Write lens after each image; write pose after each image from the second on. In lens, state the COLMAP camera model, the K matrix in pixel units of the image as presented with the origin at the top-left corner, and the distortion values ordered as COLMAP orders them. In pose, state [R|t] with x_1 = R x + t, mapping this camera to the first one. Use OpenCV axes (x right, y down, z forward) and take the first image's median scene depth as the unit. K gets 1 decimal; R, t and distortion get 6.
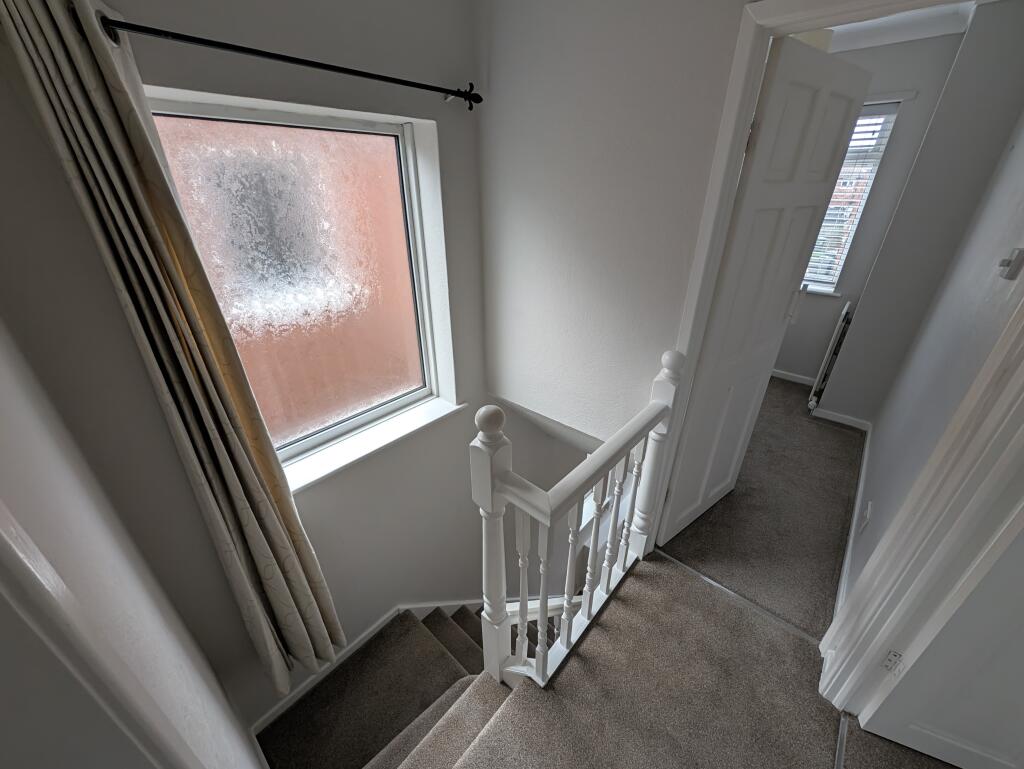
lens RADIAL K [[397.2, 0, 512.0], [0, 397.2, 384.5], [0, 0, 1]] dist [-0.009107, -0.000004]
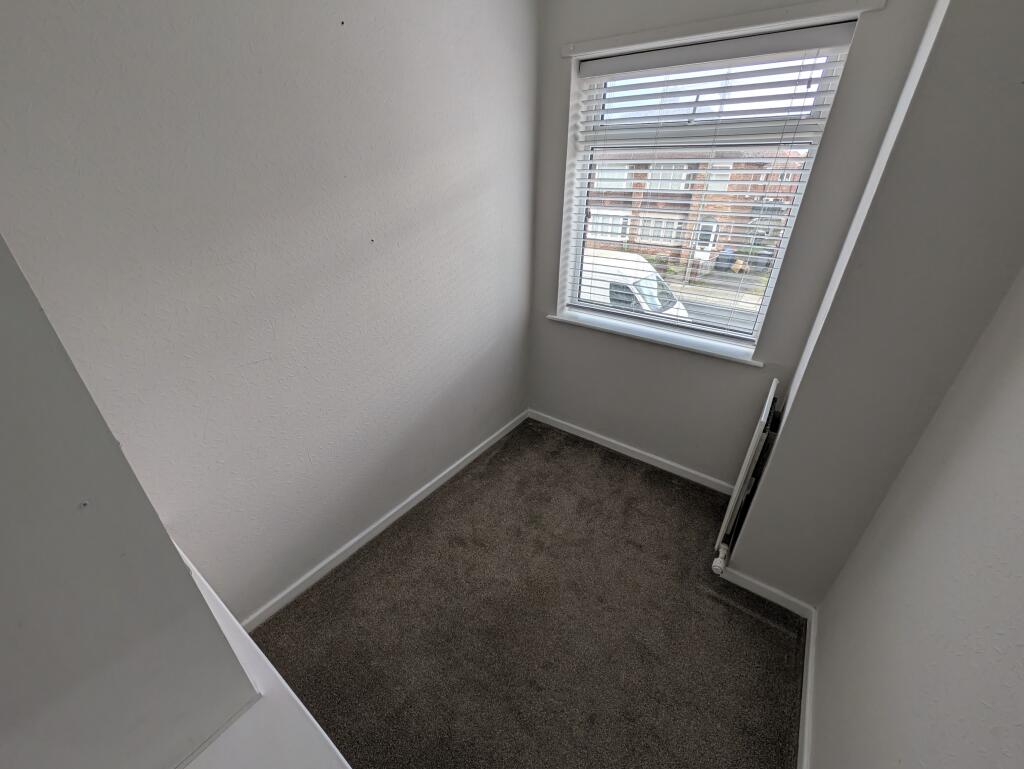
lens RADIAL K [[397.2, 0, 512.0], [0, 397.2, 384.5], [0, 0, 1]] dist [-0.009107, -0.000004]
pose [[0.994957, -0.038767, 0.092505, 0.435983], [0.037047, 0.999109, 0.020236, -0.245202], [-0.093207, -0.016707, 0.995507, 0.480285]]
